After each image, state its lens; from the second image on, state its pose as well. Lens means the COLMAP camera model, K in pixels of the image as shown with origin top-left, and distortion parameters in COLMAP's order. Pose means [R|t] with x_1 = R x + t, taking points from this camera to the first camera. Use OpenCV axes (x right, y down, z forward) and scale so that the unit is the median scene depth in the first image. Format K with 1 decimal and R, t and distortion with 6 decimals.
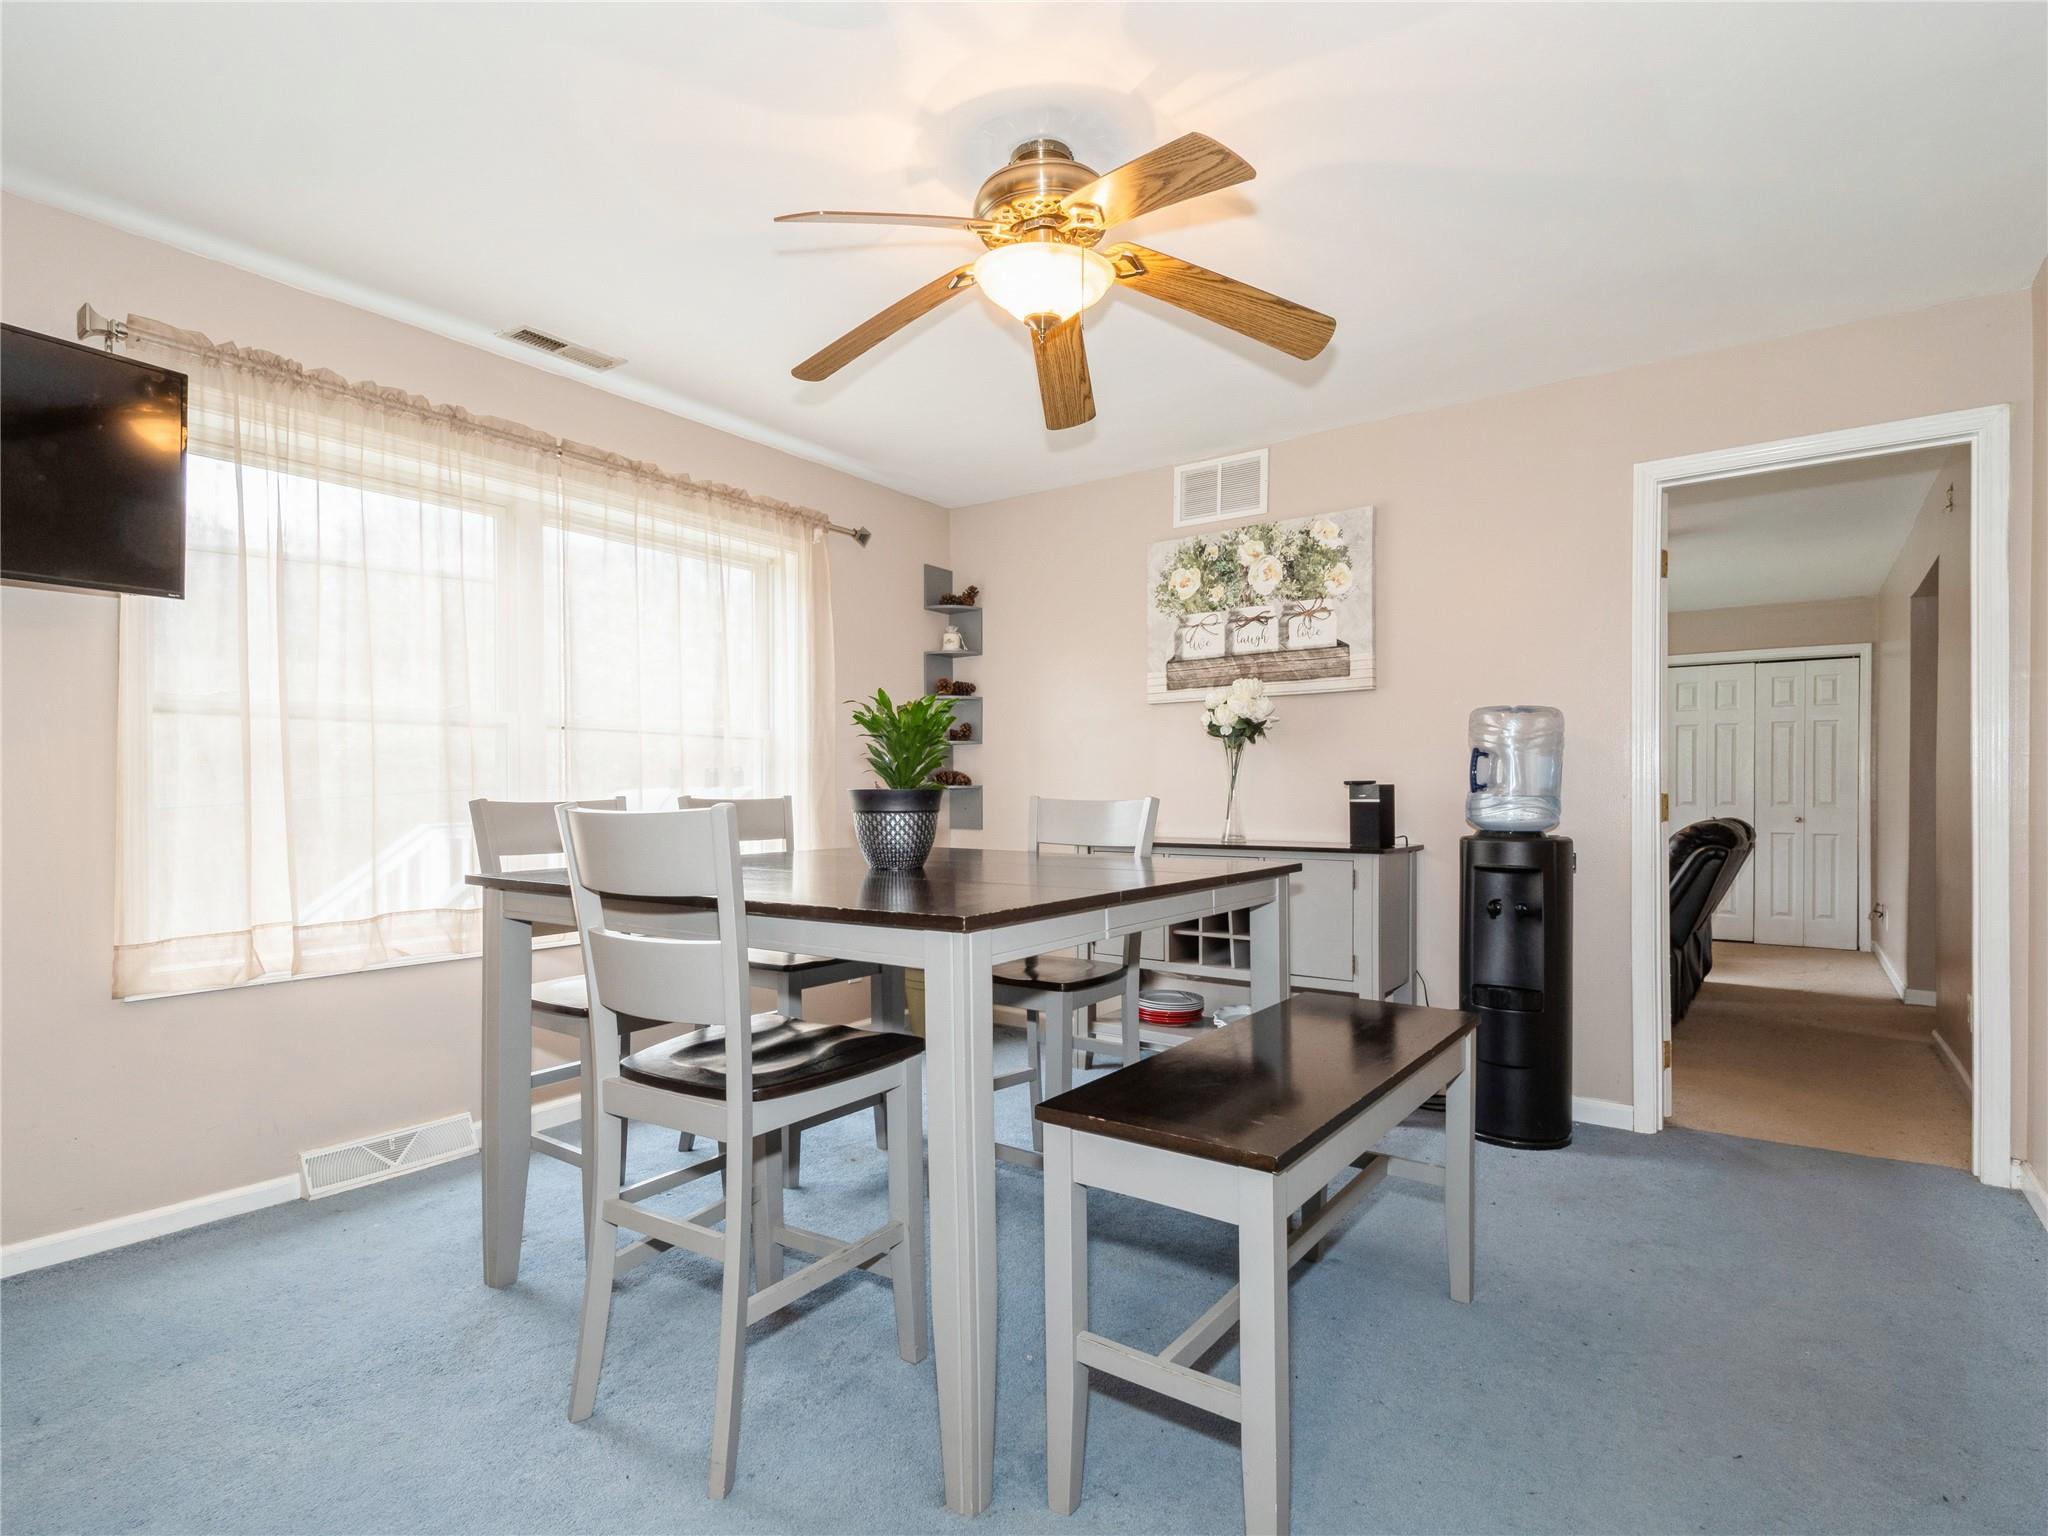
lens RADIAL K [[1068.2, 0, 990.4], [0, 1068.2, 803.8], [0, 0, 1]] dist [-0.003929, -0.012751]
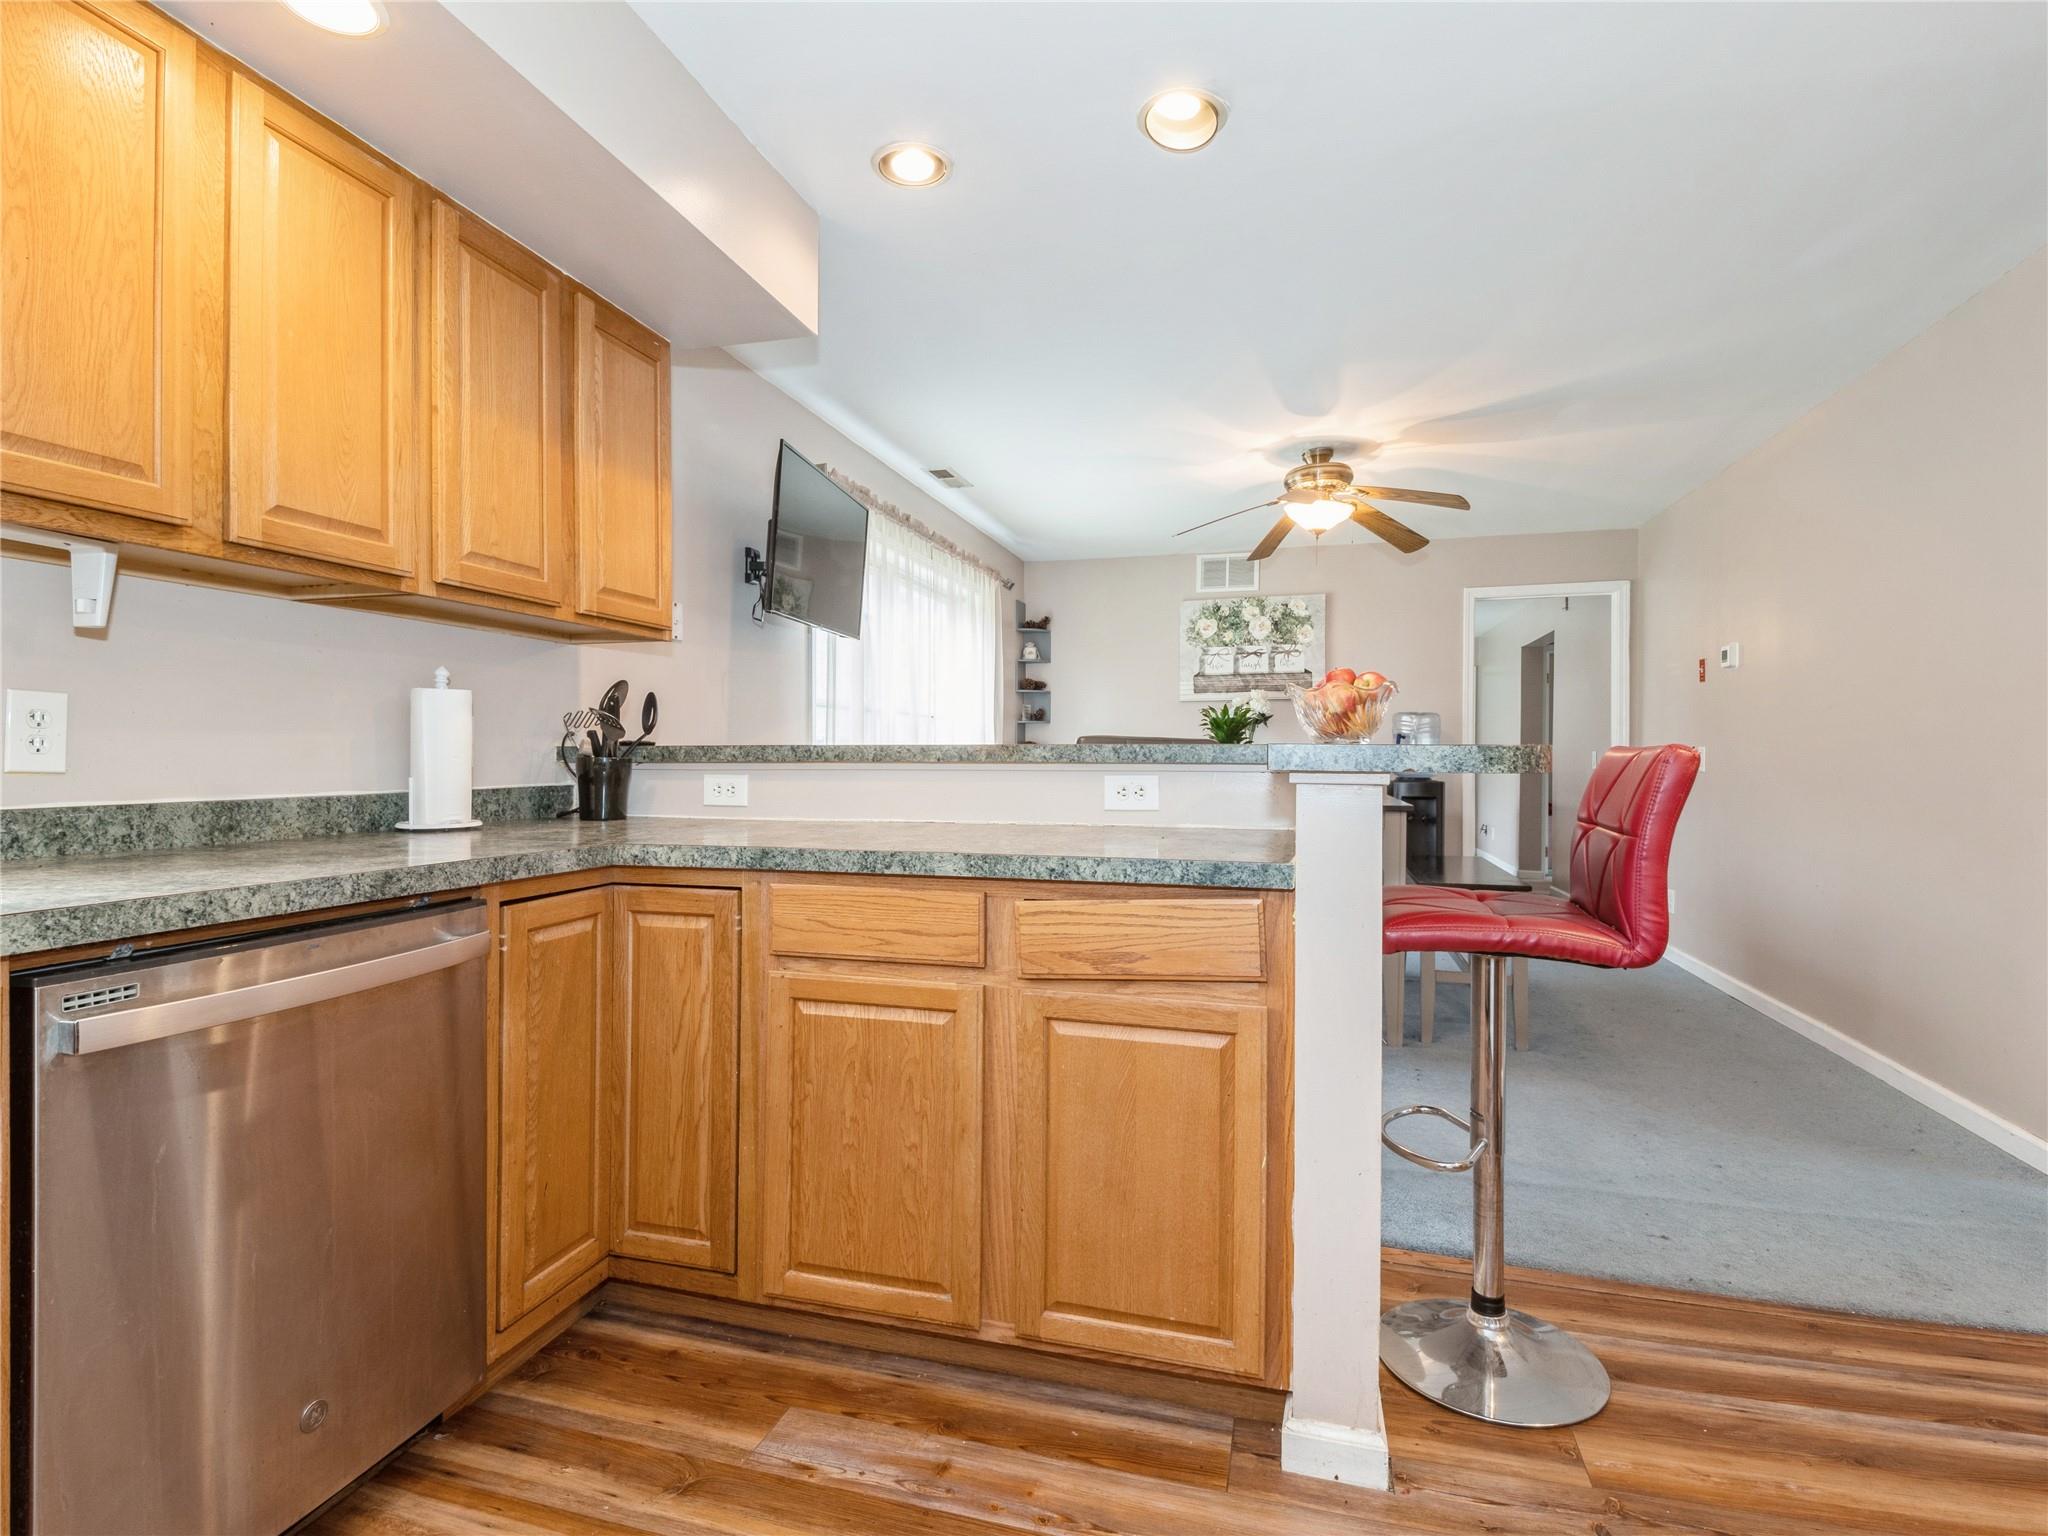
lens RADIAL K [[1031.4, 0, 1020.9], [0, 1031.4, 747.0], [0, 0, 1]] dist [0.021829, -0.022556]
pose [[0.932252, 0.006578, 0.361750, -0.667376], [0.000381, 0.999816, -0.019165, 0.004461], [-0.361810, 0.018004, 0.932078, -0.367906]]
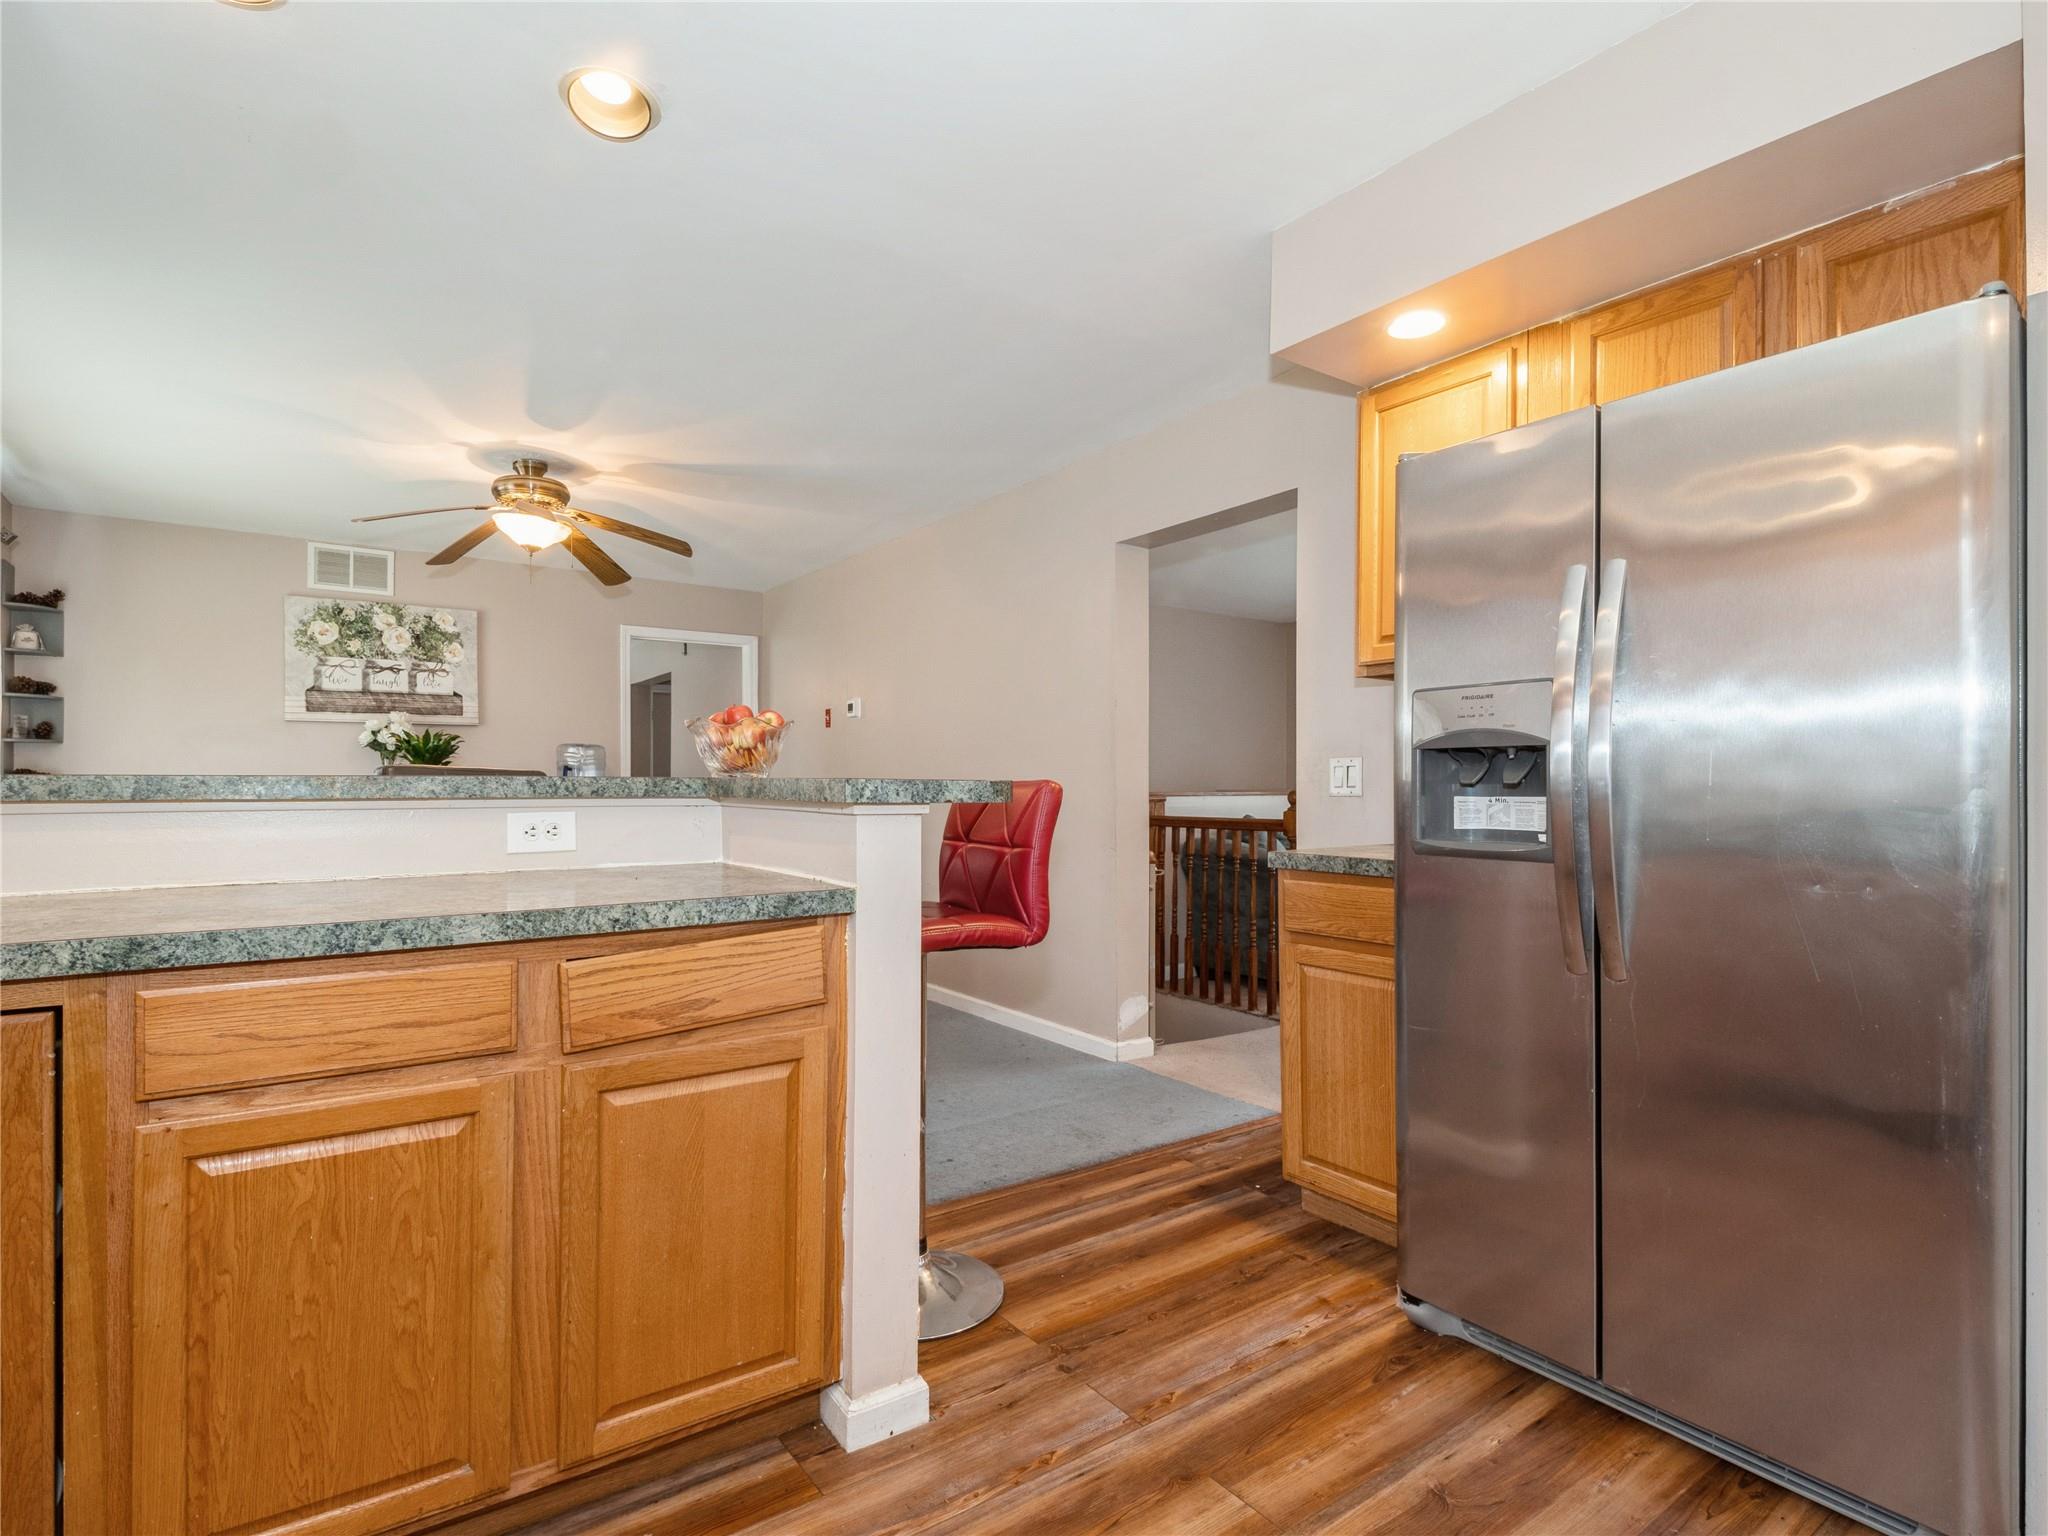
lens RADIAL K [[1031.4, 0, 1010.3], [0, 1031.4, 785.6], [0, 0, 1]] dist [0.021829, -0.022556]
pose [[0.295794, 0.003103, 0.955247, -0.830376], [0.009411, 0.999937, -0.006163, 0.001288], [-0.955205, 0.010813, 0.295746, -0.211459]]
